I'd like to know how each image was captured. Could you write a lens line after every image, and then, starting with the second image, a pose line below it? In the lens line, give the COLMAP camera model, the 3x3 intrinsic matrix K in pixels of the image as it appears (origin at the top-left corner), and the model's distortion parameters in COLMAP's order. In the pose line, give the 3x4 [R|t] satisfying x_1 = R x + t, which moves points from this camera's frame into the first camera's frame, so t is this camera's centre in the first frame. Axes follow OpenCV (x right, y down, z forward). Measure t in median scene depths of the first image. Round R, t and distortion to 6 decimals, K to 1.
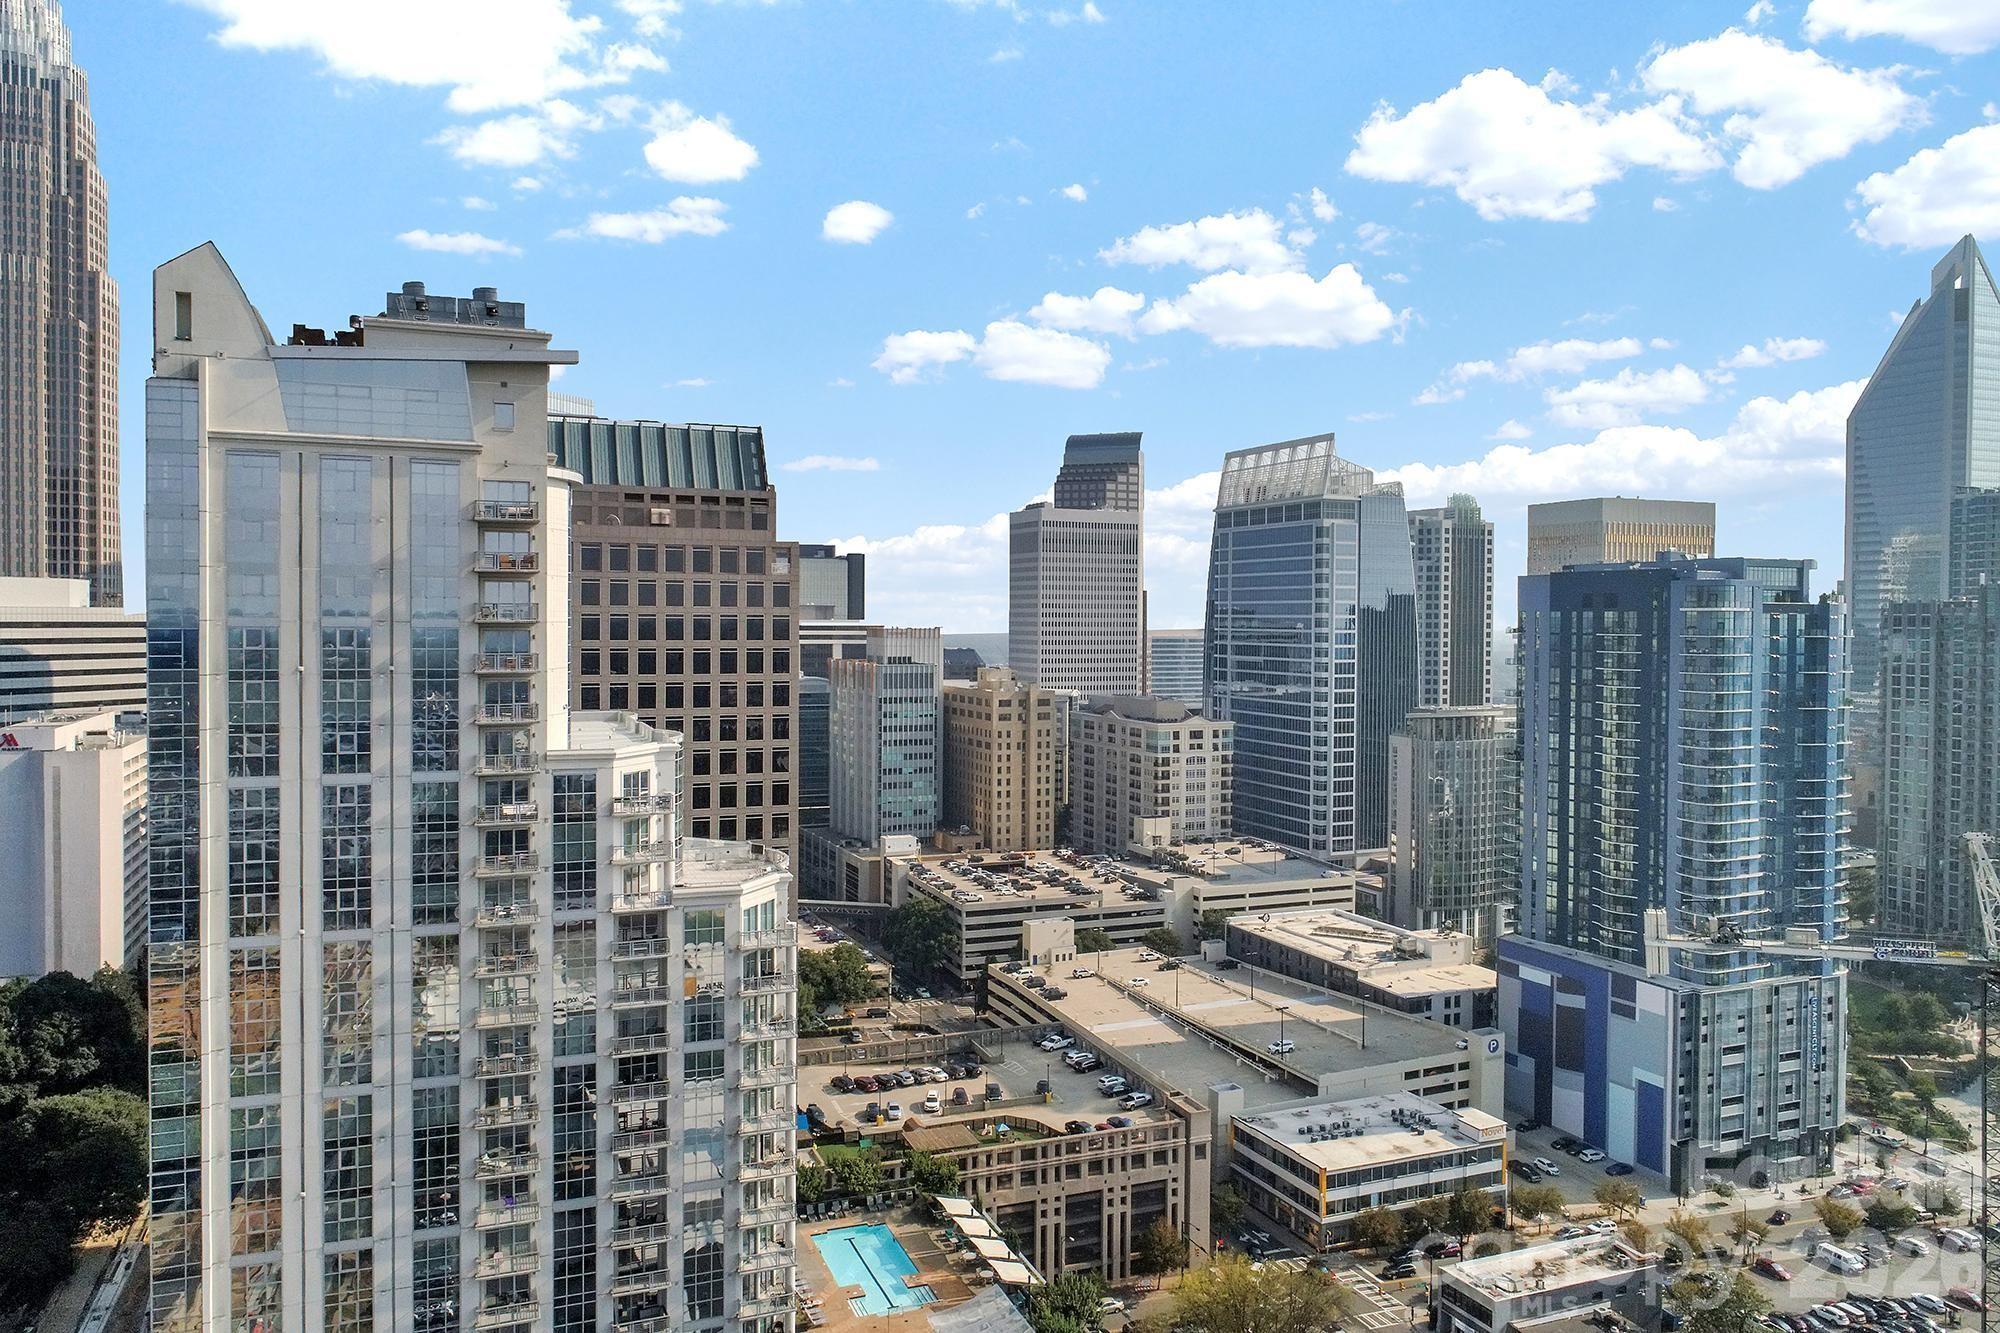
lens RADIAL K [[1343.7, 0, 976.5], [0, 1343.7, 619.1], [0, 0, 1]] dist [-0.002094, 0.000348]
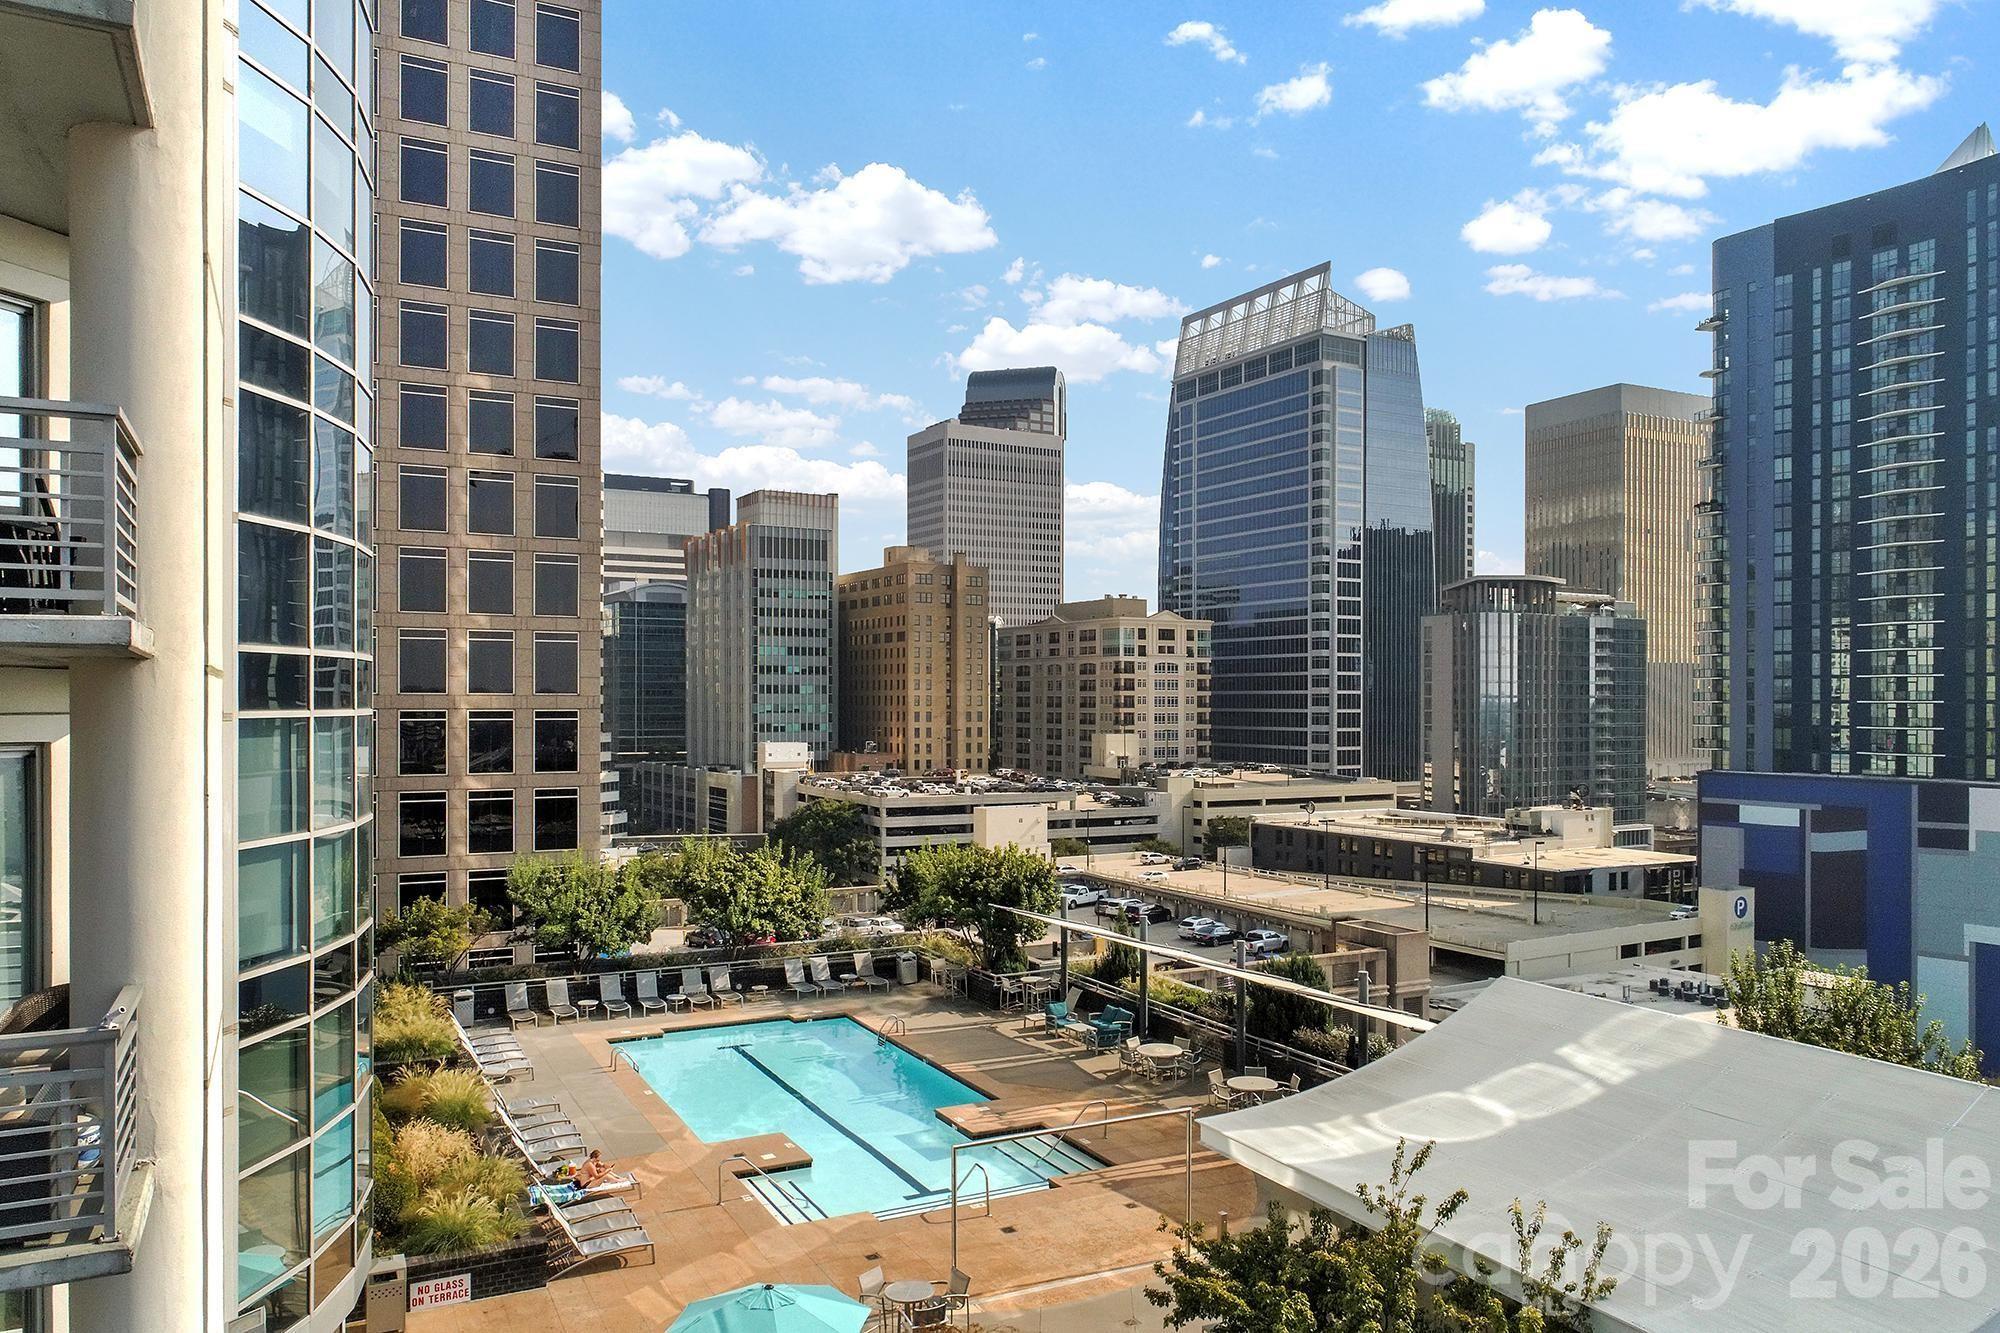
lens RADIAL K [[1398.9, 0, 1000.0], [0, 1398.9, 666.5], [0, 0, 1]] dist [-0.000929, -0.002835]
pose [[0.993908, -0.004514, 0.110119, -0.021559], [0.006264, 0.999859, -0.015552, 0.117812], [-0.110033, 0.016147, 0.993797, 0.209221]]
